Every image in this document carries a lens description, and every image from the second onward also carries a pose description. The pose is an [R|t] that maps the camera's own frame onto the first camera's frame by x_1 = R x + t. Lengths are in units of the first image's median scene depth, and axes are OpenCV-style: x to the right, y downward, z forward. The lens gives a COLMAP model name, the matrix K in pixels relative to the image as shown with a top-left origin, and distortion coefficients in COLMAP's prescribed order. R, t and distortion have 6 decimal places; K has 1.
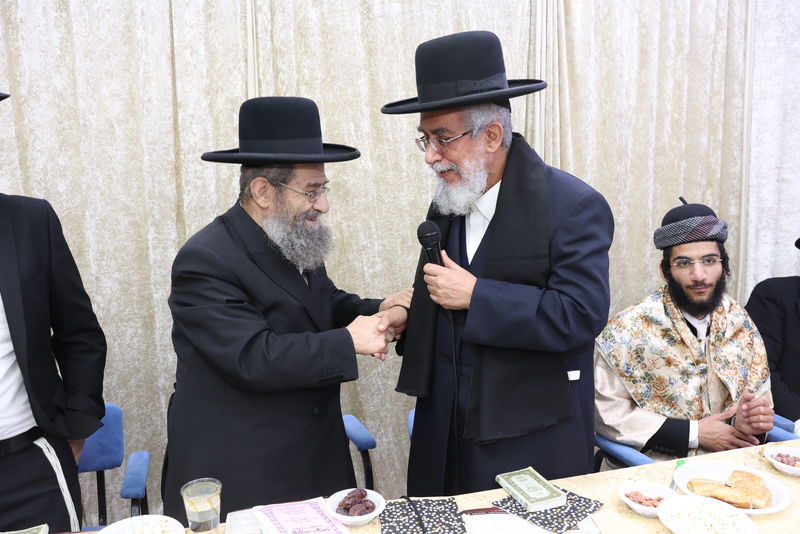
lens RADIAL K [[662.7, 0, 405.4], [0, 662.7, 254.0], [0, 0, 1]] dist [-0.045431, 0.068640]
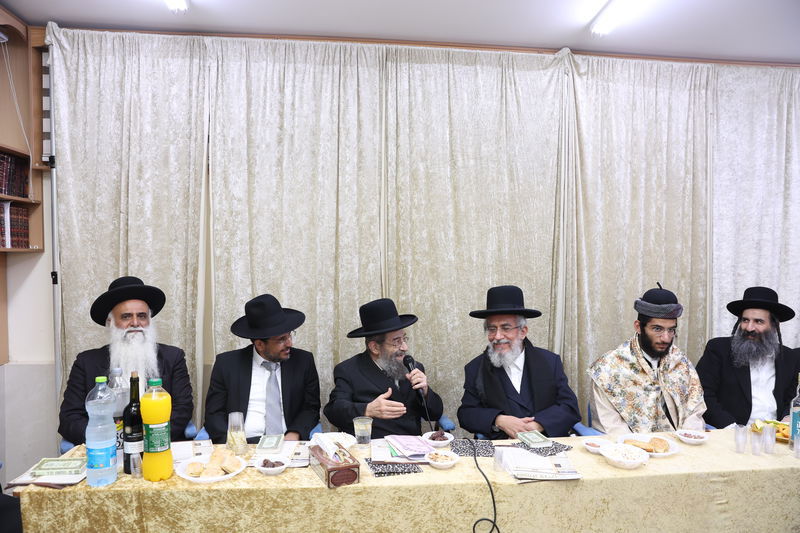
lens RADIAL K [[582.5, 0, 408.0], [0, 582.5, 263.6], [0, 0, 1]] dist [-0.090297, 0.076425]
pose [[0.990851, 0.025710, -0.132491, 0.026649], [-0.040777, 0.992838, -0.112294, 0.042448], [0.128655, 0.116669, 0.984803, -0.414711]]
